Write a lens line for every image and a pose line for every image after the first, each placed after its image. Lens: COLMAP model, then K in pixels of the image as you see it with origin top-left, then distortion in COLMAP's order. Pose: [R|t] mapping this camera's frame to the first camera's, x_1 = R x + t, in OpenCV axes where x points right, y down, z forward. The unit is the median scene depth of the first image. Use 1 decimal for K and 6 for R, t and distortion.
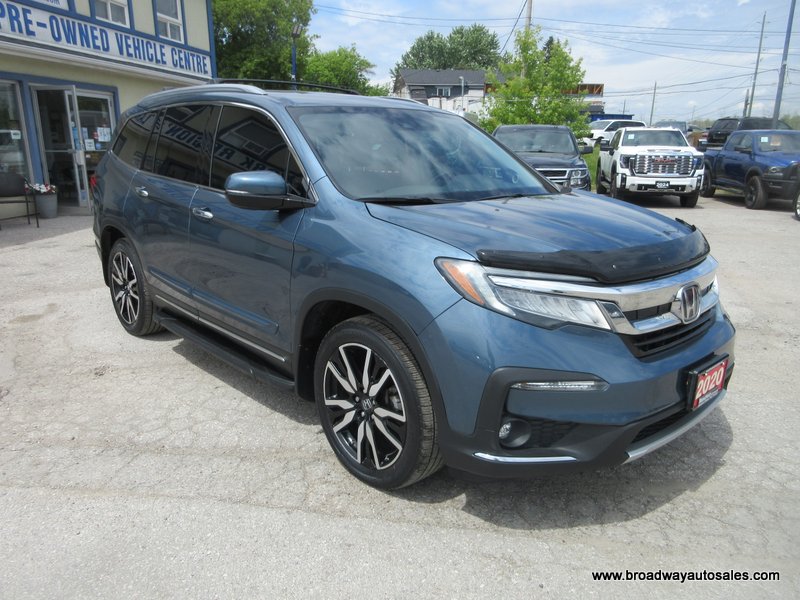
lens RADIAL K [[602.2, 0, 400.0], [0, 602.2, 300.0], [0, 0, 1]] dist [0.022897, -0.013825]
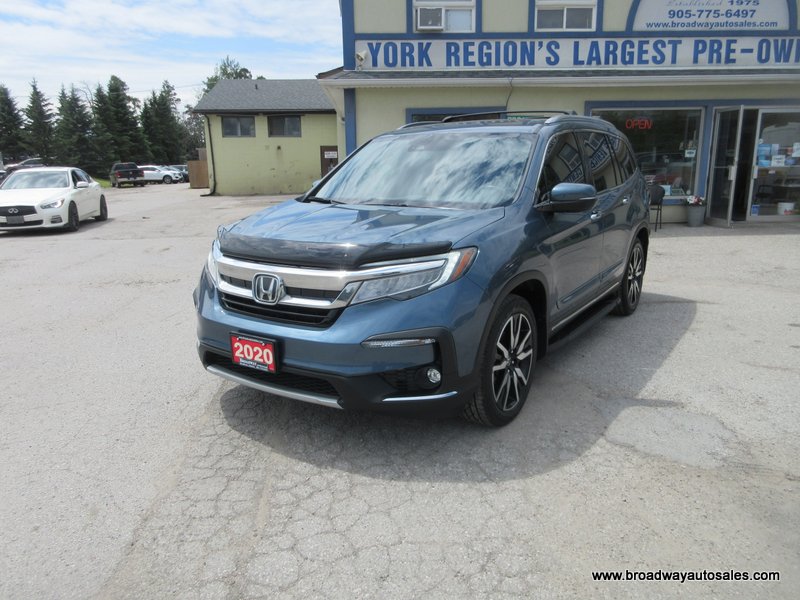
lens RADIAL K [[602.2, 0, 400.0], [0, 602.2, 300.0], [0, 0, 1]] dist [0.022897, -0.013825]
pose [[0.232301, 0.210040, -0.949695, 0.317768], [-0.233176, 0.959958, 0.155273, -0.042308], [0.944280, 0.185376, 0.271975, 0.169506]]
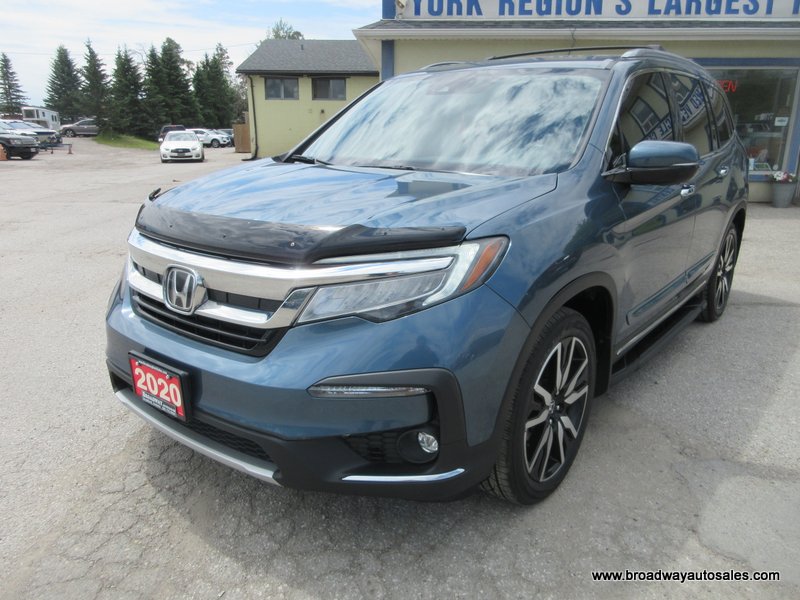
lens RADIAL K [[602.2, 0, 400.0], [0, 602.2, 300.0], [0, 0, 1]] dist [0.022897, -0.013825]
pose [[0.150321, 0.263554, -0.952860, 0.239459], [-0.256436, 0.941219, 0.219879, -0.043464], [0.954801, 0.211295, 0.209070, 0.204264]]
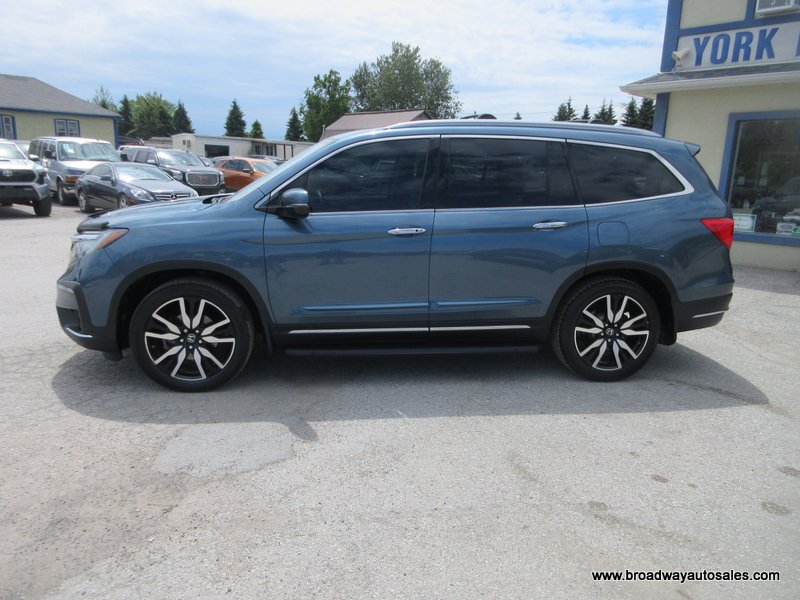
lens RADIAL K [[602.2, 0, 400.0], [0, 602.2, 300.0], [0, 0, 1]] dist [0.022897, -0.013825]
pose [[-0.576281, 0.152920, -0.802817, 0.263907], [-0.238176, 0.908269, 0.343975, -0.129242], [0.781775, 0.389439, -0.486997, 0.500232]]
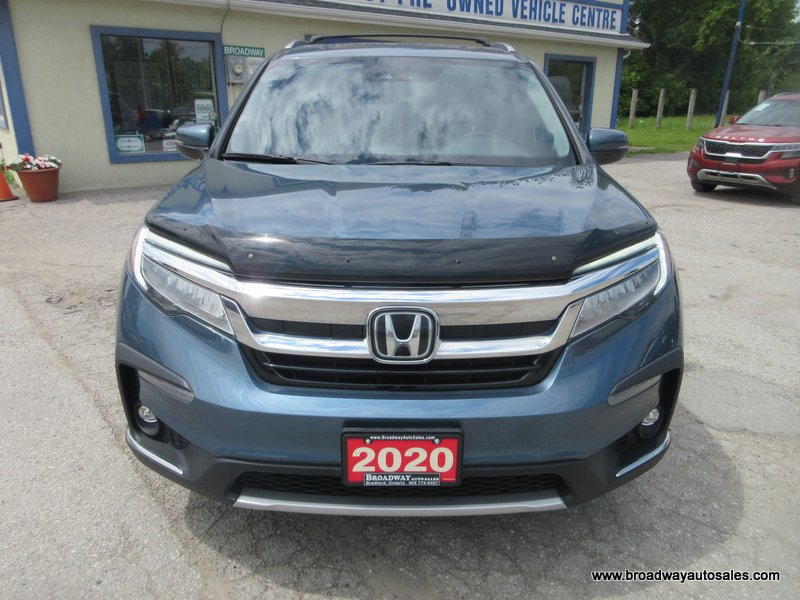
lens RADIAL K [[602.2, 0, 400.0], [0, 602.2, 300.0], [0, 0, 1]] dist [0.022897, -0.013825]
pose [[0.738002, 0.210470, -0.641136, 0.163705], [-0.173328, 0.977362, 0.121329, -0.020744], [0.652158, 0.021586, 0.757775, 0.090292]]
